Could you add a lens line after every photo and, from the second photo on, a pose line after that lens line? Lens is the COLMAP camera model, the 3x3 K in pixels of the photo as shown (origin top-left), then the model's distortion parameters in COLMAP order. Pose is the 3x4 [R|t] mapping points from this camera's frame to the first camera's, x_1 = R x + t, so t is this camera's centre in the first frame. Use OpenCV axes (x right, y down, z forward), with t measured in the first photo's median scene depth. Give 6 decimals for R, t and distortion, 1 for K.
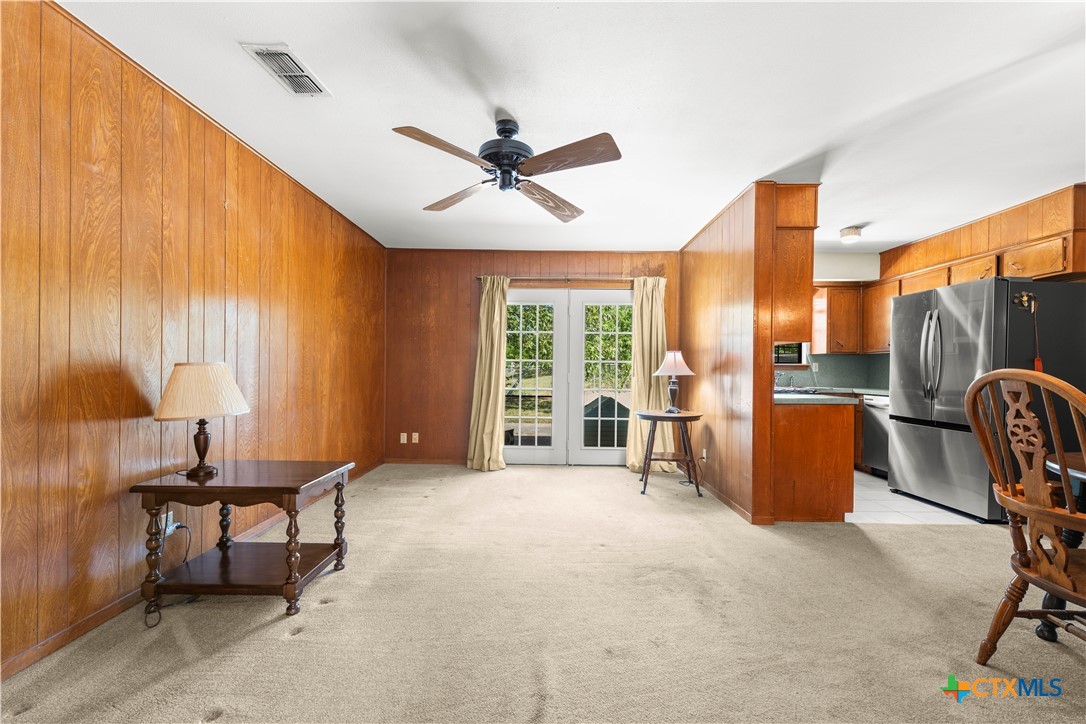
lens RADIAL K [[433.9, 0, 546.3], [0, 433.9, 373.0], [0, 0, 1]] dist [-0.001483, 0.000087]
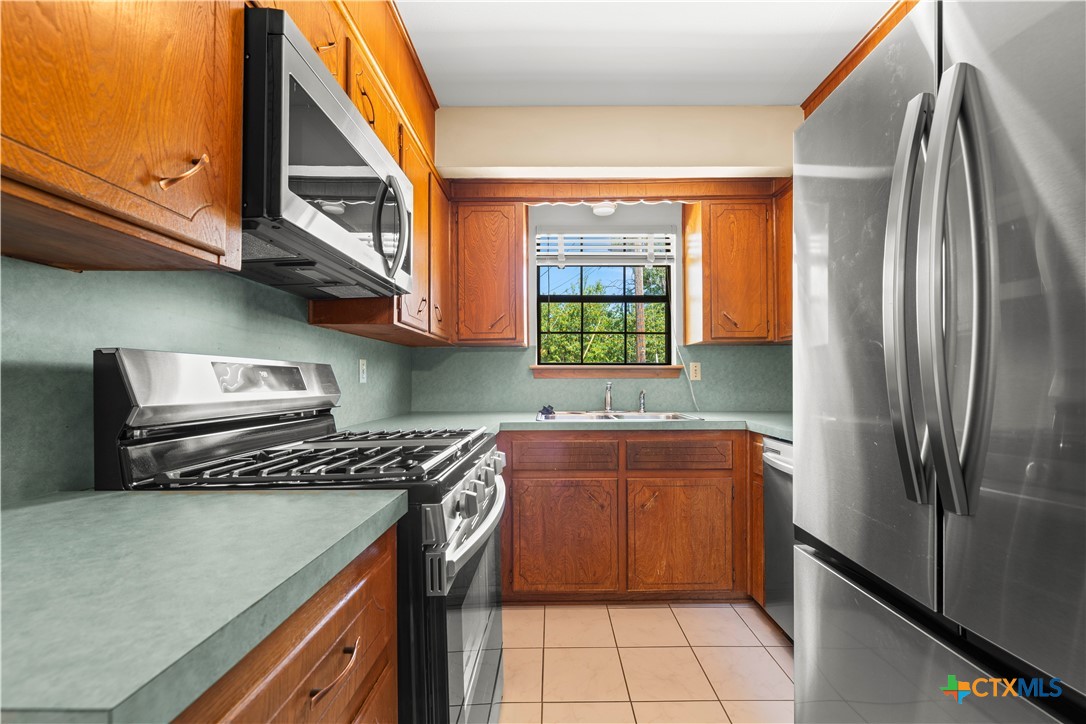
lens RADIAL K [[433.9, 0, 556.9], [0, 433.9, 375.5], [0, 0, 1]] dist [-0.001483, 0.000087]
pose [[0.999565, -0.013209, 0.026364, 0.651833], [0.013672, 0.999754, -0.017451, -0.003409], [-0.026127, 0.017804, 0.999500, 0.739967]]
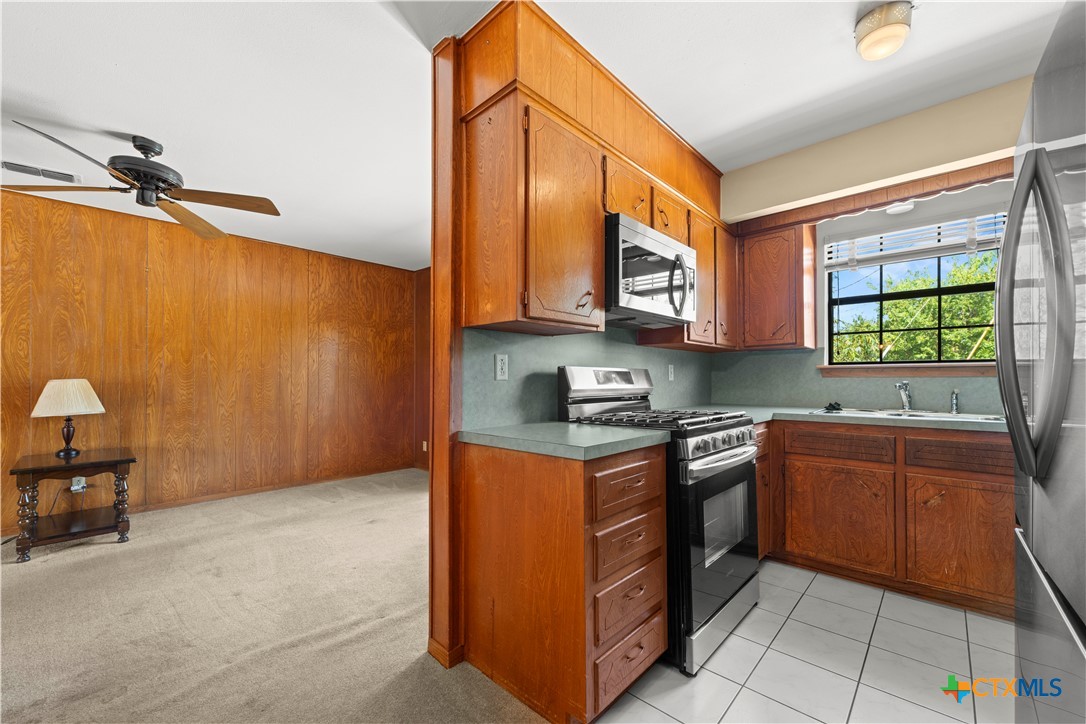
lens RADIAL K [[433.9, 0, 540.9], [0, 433.9, 375.5], [0, 0, 1]] dist [-0.001483, 0.000087]
pose [[0.738559, -0.016675, -0.673982, 0.781763], [0.003789, 0.999781, -0.020583, -0.000631], [0.674178, 0.012648, 0.738461, 0.542633]]
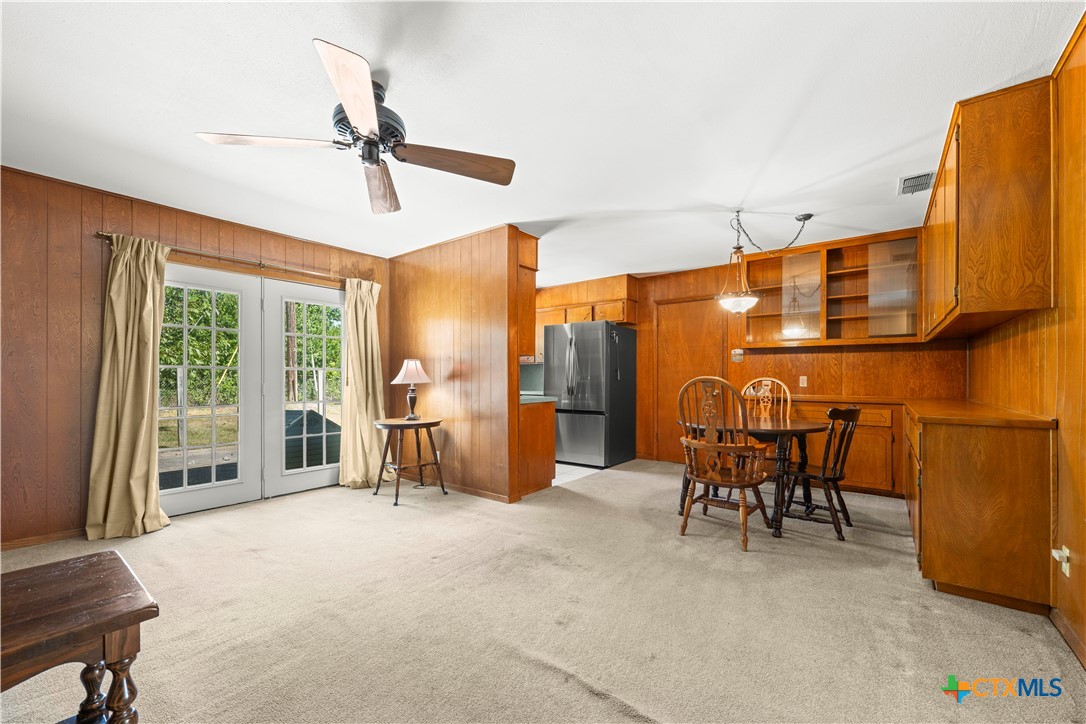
lens RADIAL K [[433.9, 0, 544.4], [0, 433.9, 378.4], [0, 0, 1]] dist [-0.001483, 0.000087]
pose [[0.607062, -0.012335, 0.794559, -0.346908], [0.011779, 0.999909, 0.006523, -0.009702], [-0.794567, 0.005399, 0.607153, 0.139581]]
